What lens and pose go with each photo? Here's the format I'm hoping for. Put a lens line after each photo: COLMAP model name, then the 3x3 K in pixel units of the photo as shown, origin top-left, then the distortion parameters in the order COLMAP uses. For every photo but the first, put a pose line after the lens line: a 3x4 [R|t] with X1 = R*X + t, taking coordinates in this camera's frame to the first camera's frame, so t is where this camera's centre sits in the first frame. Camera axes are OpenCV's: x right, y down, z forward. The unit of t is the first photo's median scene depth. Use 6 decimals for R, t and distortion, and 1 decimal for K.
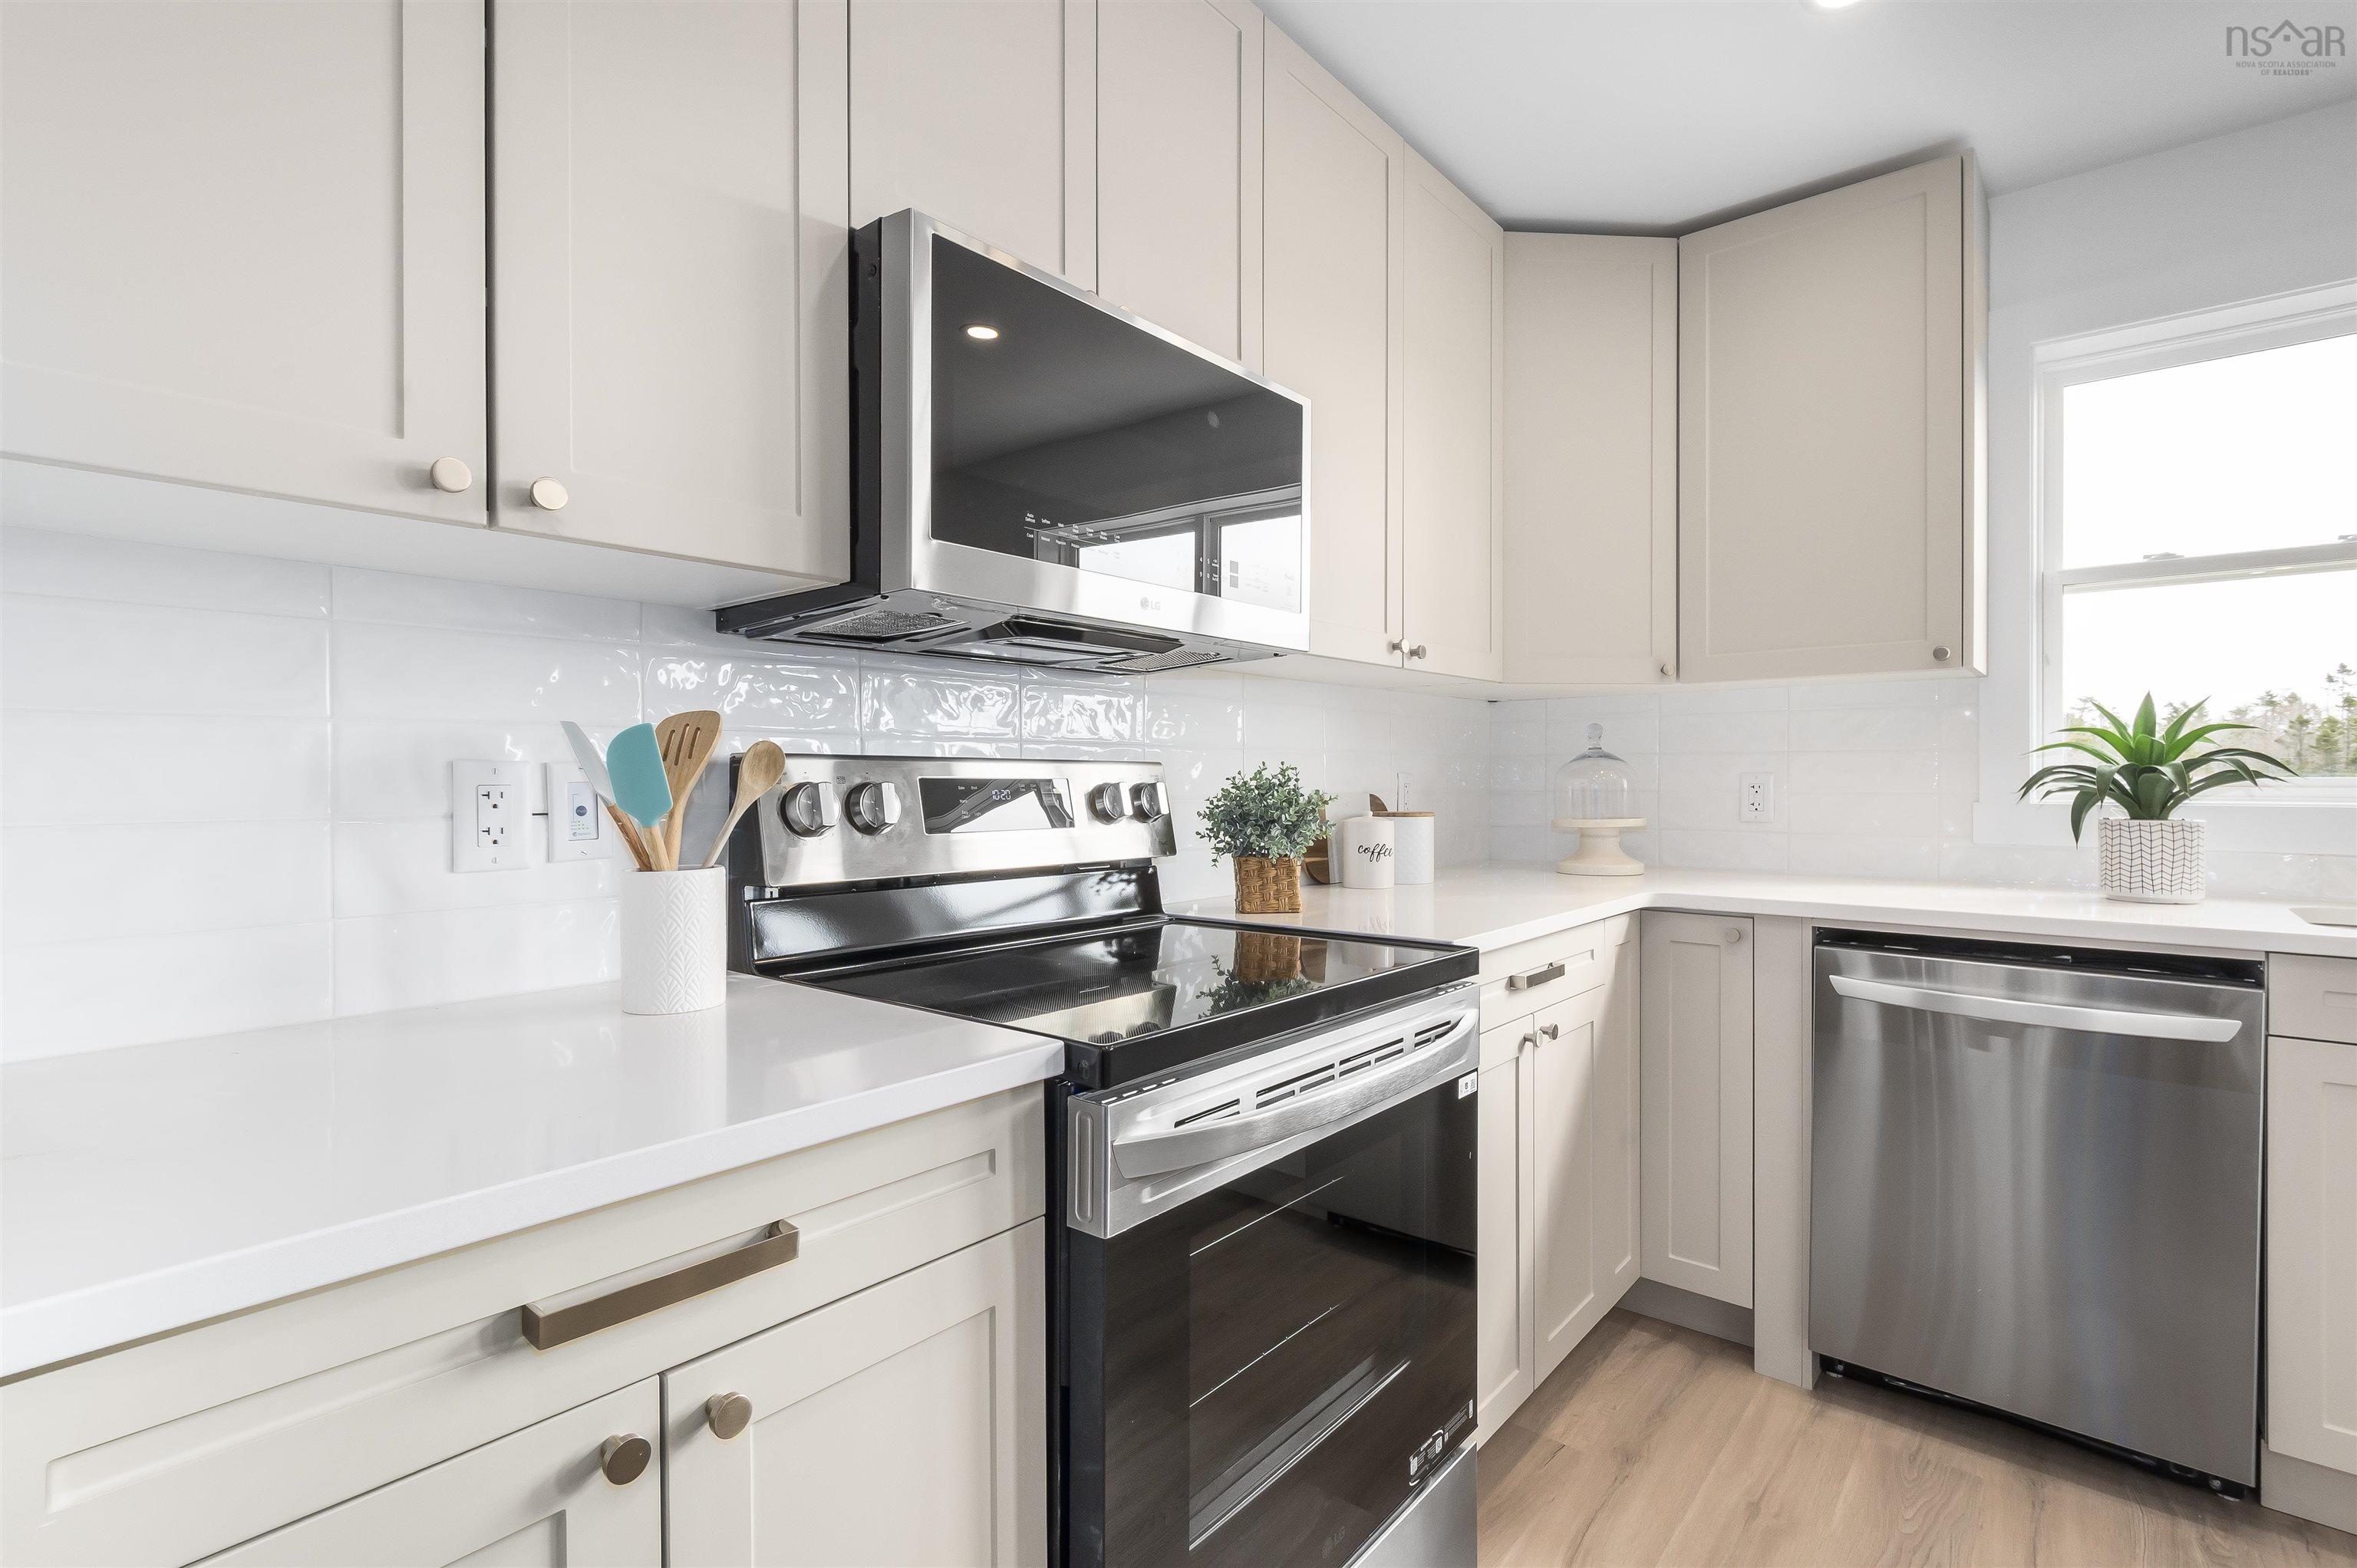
lens RADIAL K [[1071.6, 0, 1182.6], [0, 1071.6, 781.8], [0, 0, 1]] dist [0.000757, 0.000253]
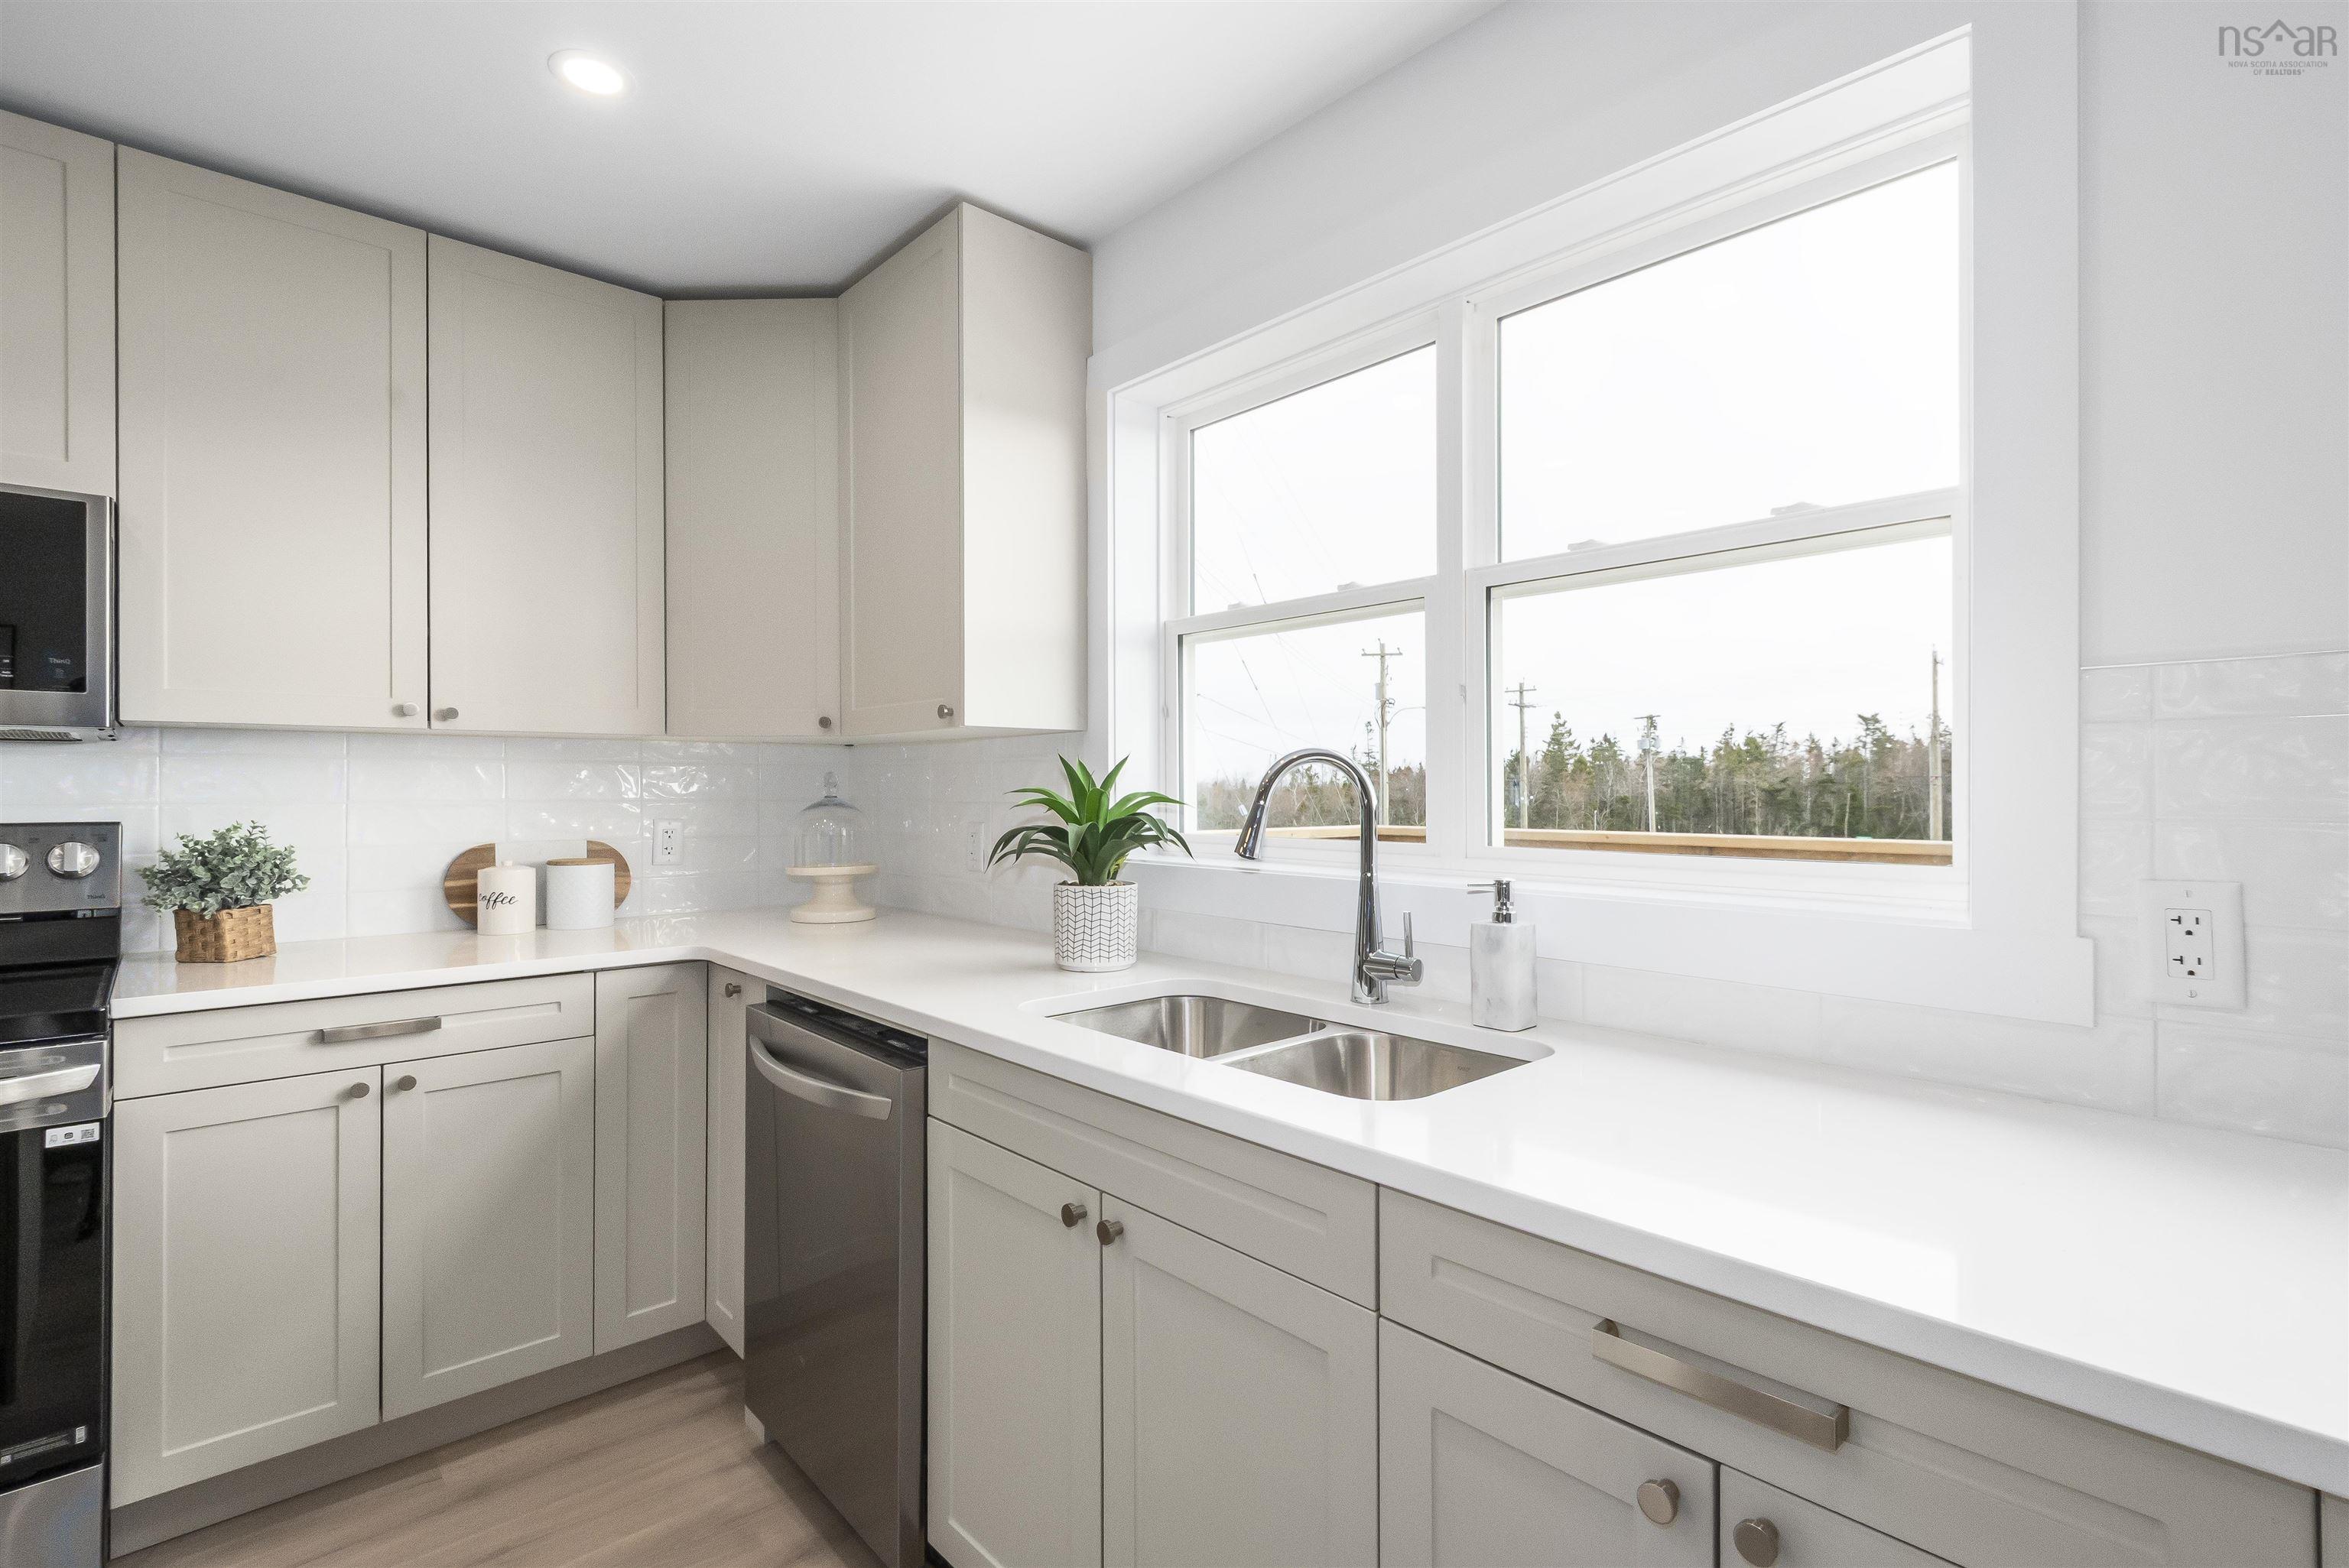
lens RADIAL K [[1068.0, 0, 1176.6], [0, 1068.0, 786.4], [0, 0, 1]] dist [0.000757, 0.000253]
pose [[0.992506, 0.002870, -0.122161, 1.058212], [-0.003271, 0.999990, -0.003085, -0.049370], [0.122151, 0.003461, 0.992506, 0.042809]]
